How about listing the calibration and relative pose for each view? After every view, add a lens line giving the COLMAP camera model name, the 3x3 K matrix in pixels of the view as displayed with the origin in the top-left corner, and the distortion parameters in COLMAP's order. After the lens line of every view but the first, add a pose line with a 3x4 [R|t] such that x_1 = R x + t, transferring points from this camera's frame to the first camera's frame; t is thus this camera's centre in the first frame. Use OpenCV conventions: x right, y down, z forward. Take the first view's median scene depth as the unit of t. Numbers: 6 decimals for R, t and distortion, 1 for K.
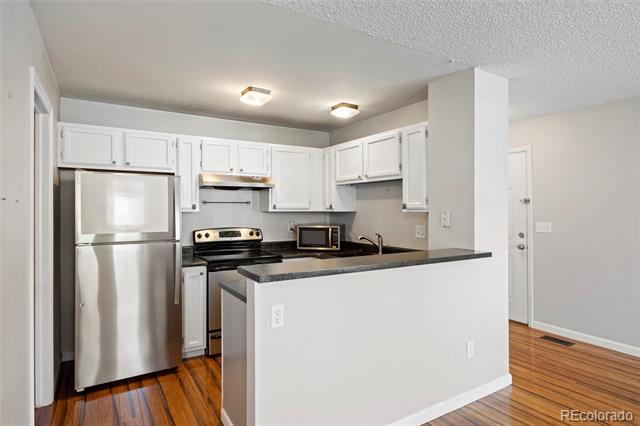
lens RADIAL K [[359.5, 0, 323.5], [0, 359.5, 211.1], [0, 0, 1]] dist [-0.000210, 0.003191]
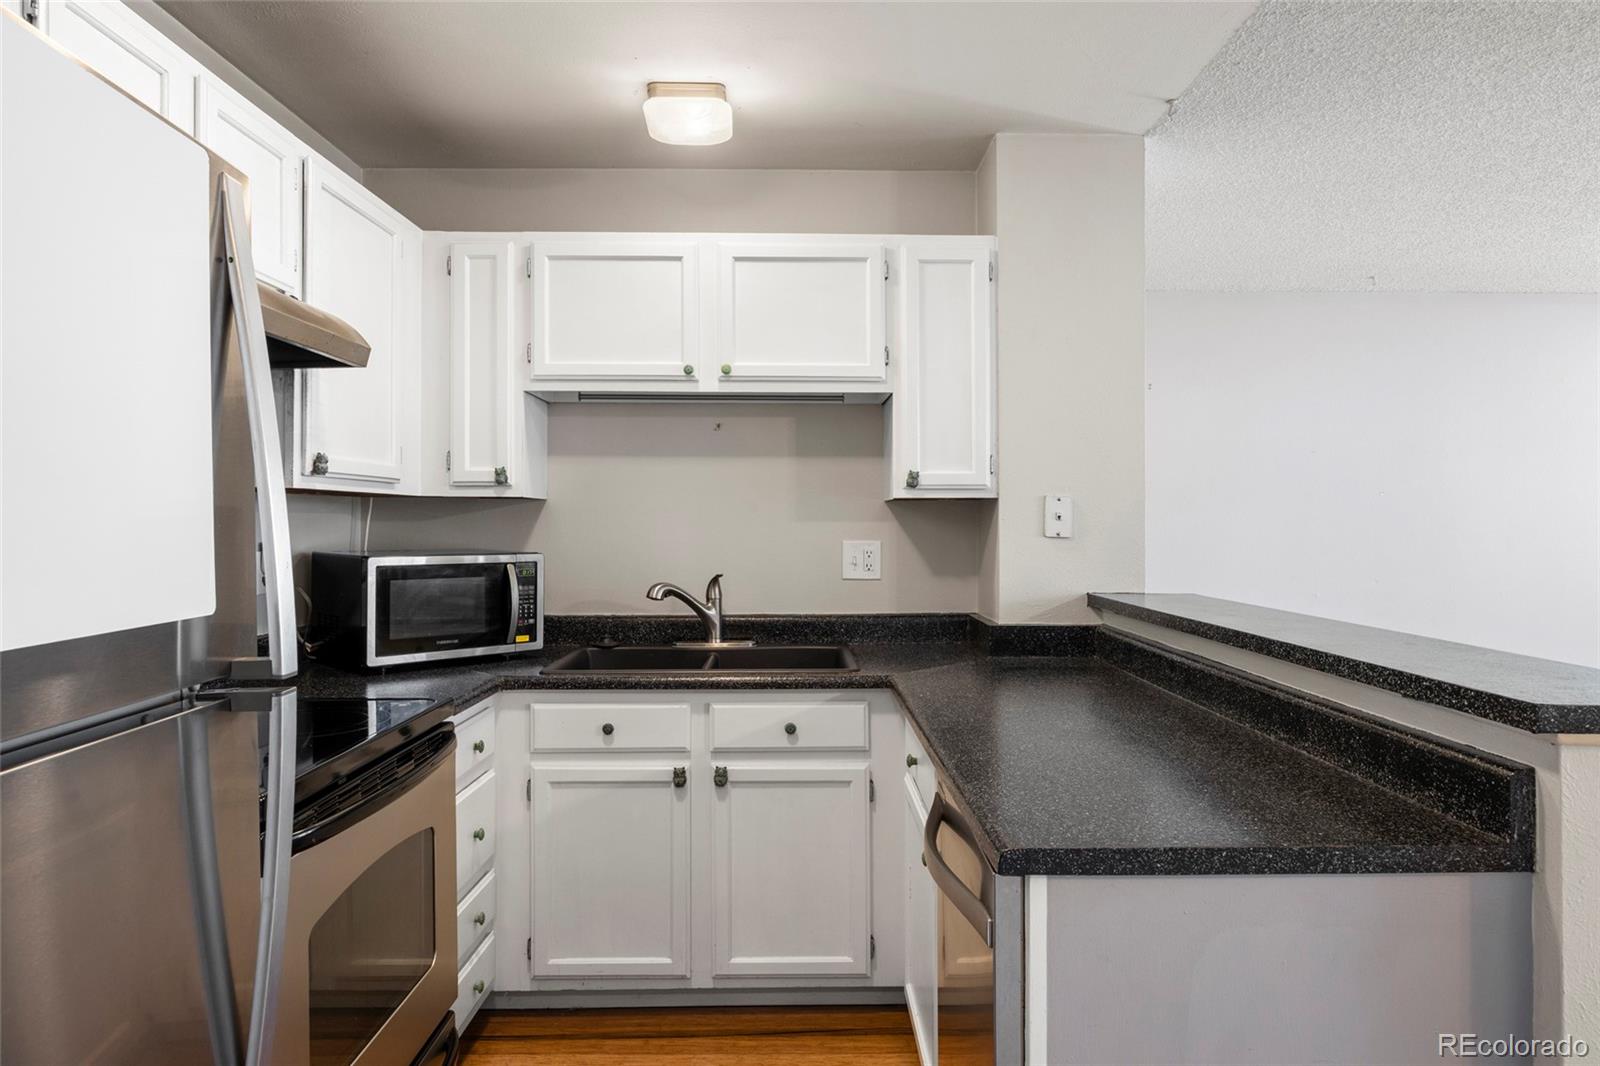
lens RADIAL K [[983.1, 0, 796.2], [0, 983.1, 518.0], [0, 0, 1]] dist [-0.002803, -0.000393]
pose [[0.522739, 0.005034, 0.852478, -0.486972], [0.000103, 0.999982, -0.005968, 0.021823], [-0.852493, 0.003207, 0.522730, 0.519886]]
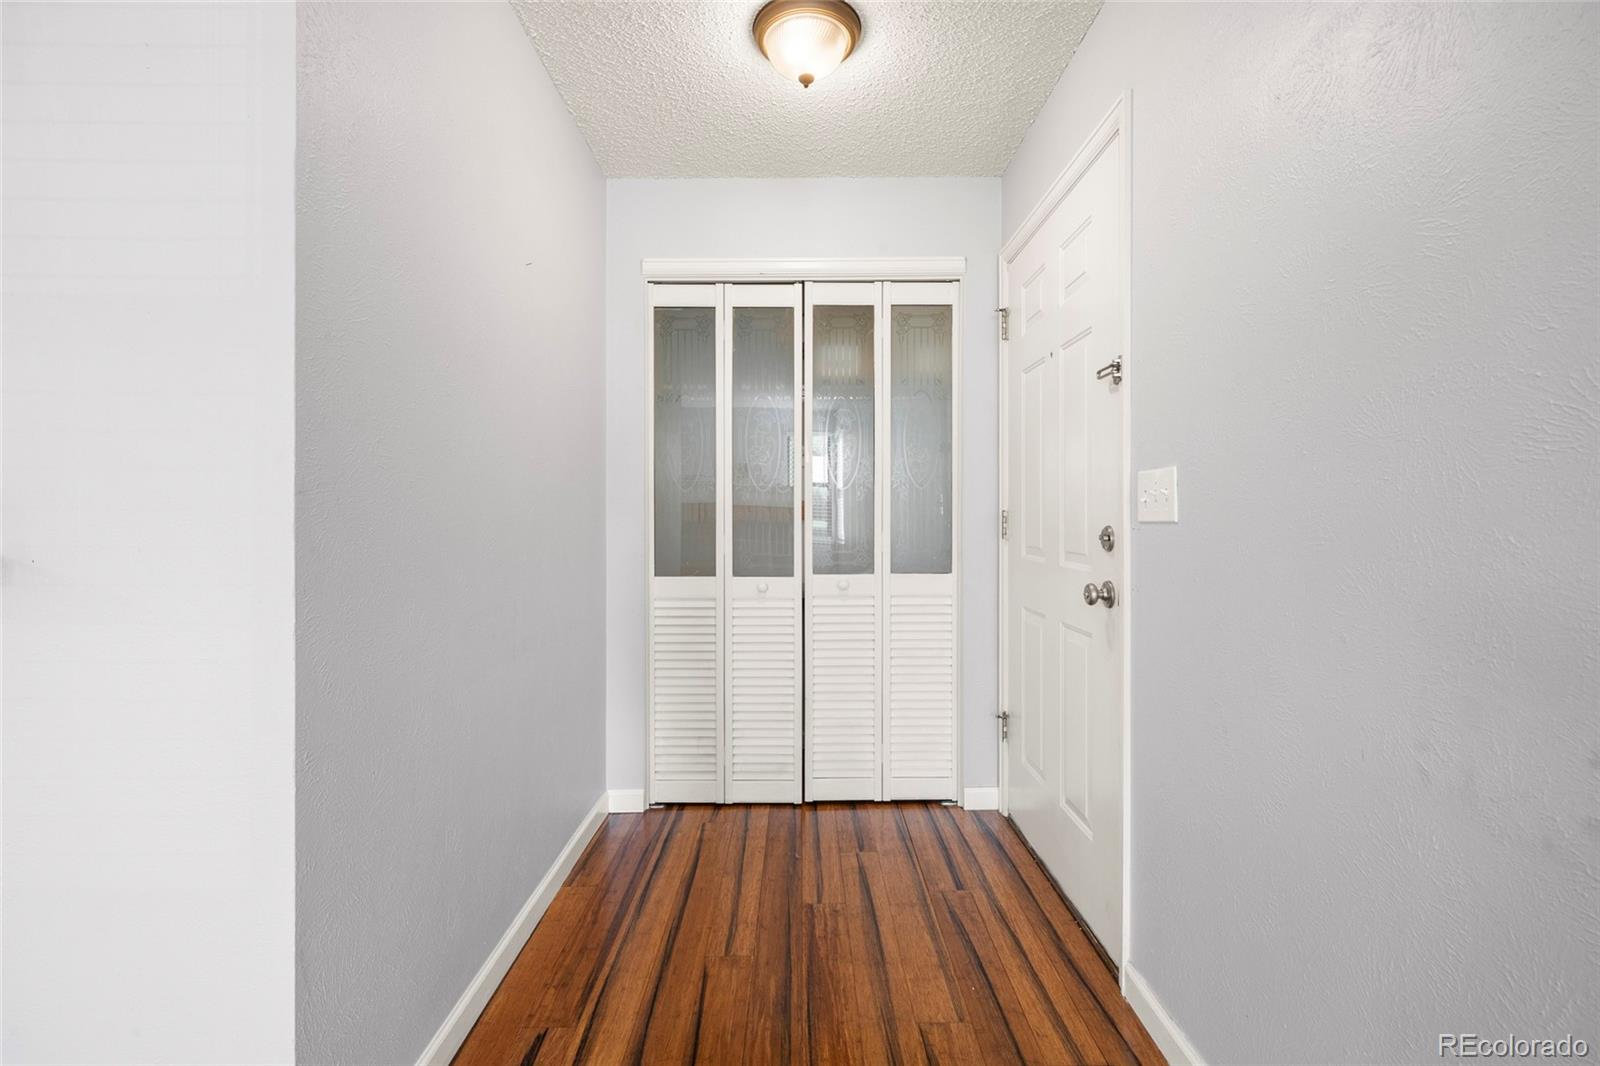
lens RADIAL K [[729.7, 0, 799.9], [0, 729.7, 524.4], [0, 0, 1]] dist [-0.002432, -0.000200]
pose [[0.862652, 0.008265, -0.505730, 0.677735], [-0.004416, 0.999951, 0.008810, 0.062232], [0.505778, -0.005367, 0.862647, 0.589030]]
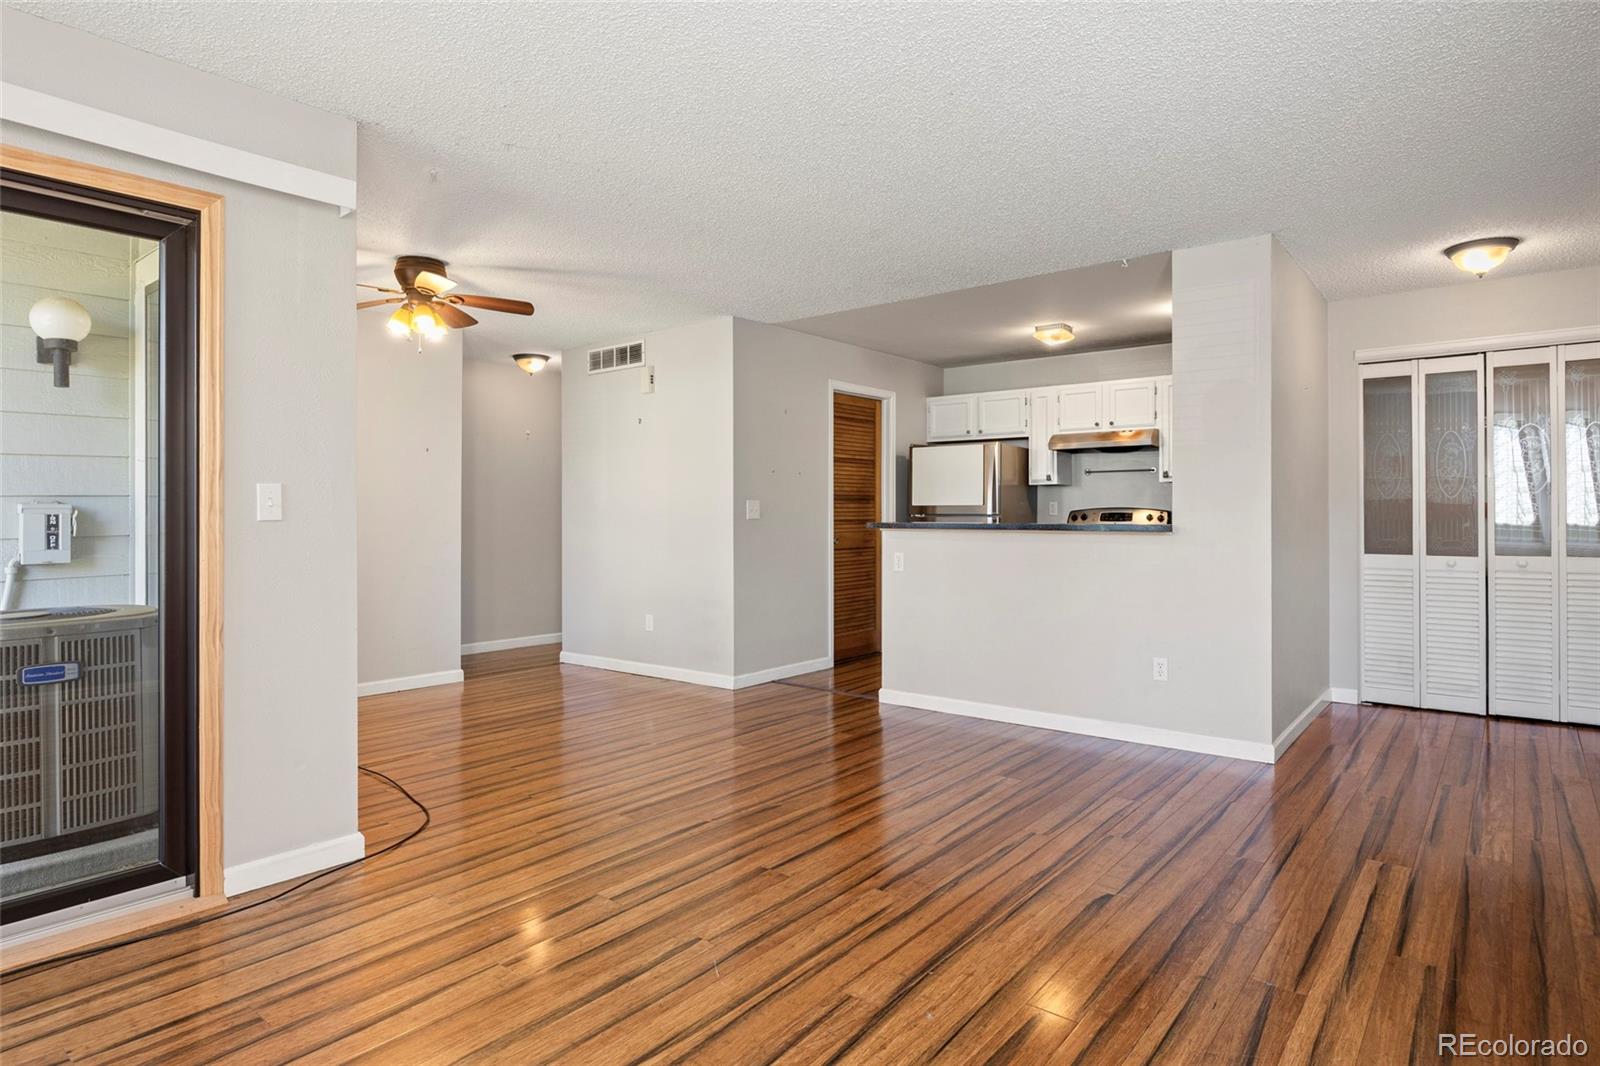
lens RADIAL K [[880.9, 0, 798.6], [0, 880.9, 509.1], [0, 0, 1]] dist [-0.003198, 0.000023]
pose [[0.330606, -0.002005, -0.943767, 1.179923], [-0.001579, 0.999995, -0.002677, 0.057524], [0.943768, 0.002375, 0.330601, -0.133477]]
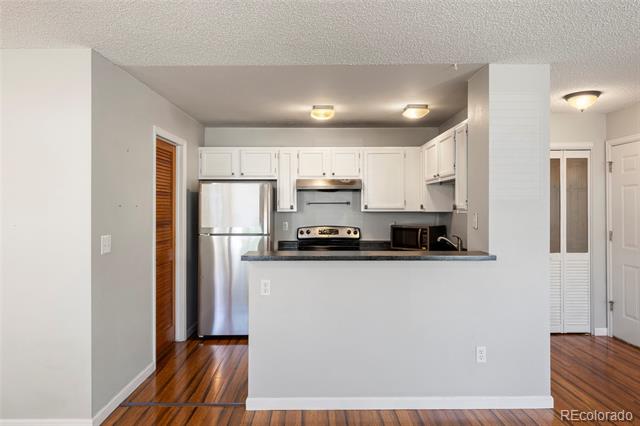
lens RADIAL K [[437.4, 0, 324.8], [0, 437.4, 207.7], [0, 0, 1]] dist [0.006910, 0.001807]
pose [[0.854109, -0.000332, -0.520094, 0.448544], [-0.000617, 0.999998, -0.001651, -0.008194], [0.520094, 0.001731, 0.854107, -0.160090]]
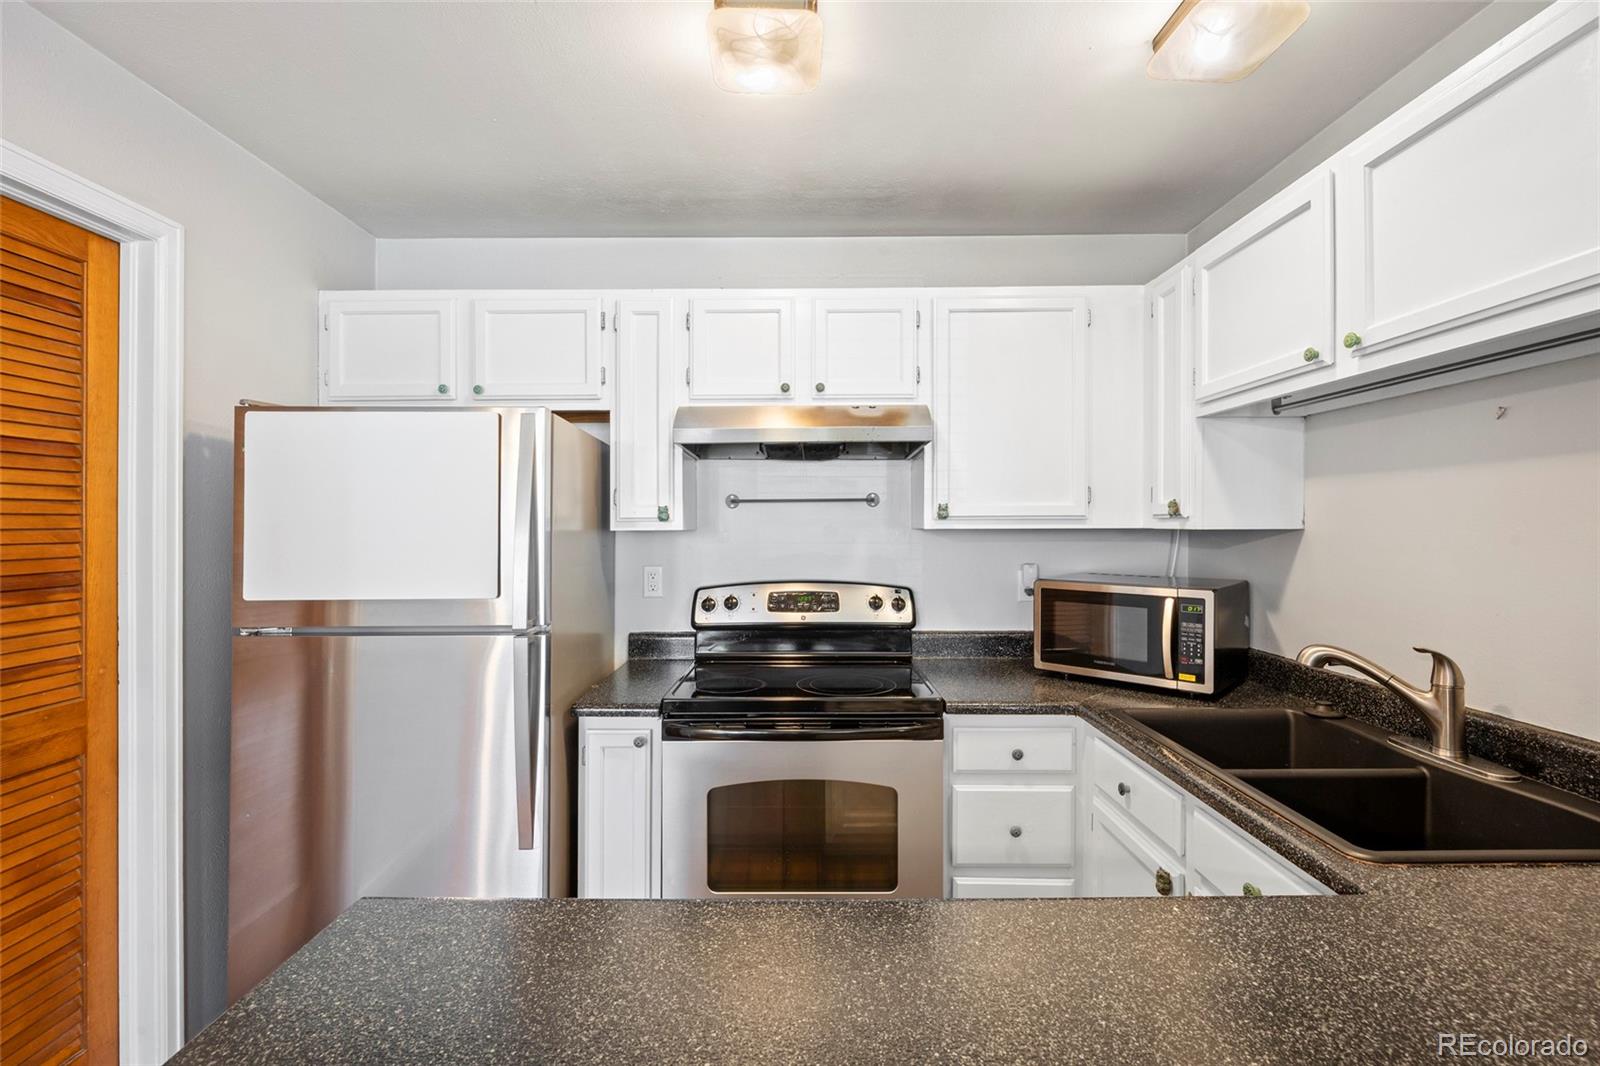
lens RADIAL K [[707.0, 0, 802.2], [0, 707.0, 531.7], [0, 0, 1]] dist [-0.009996, 0.001046]
pose [[0.847480, 0.002779, -0.530820, 0.065659], [0.001869, 0.999964, 0.008219, -0.001471], [0.530824, -0.007957, 0.847445, 0.504992]]
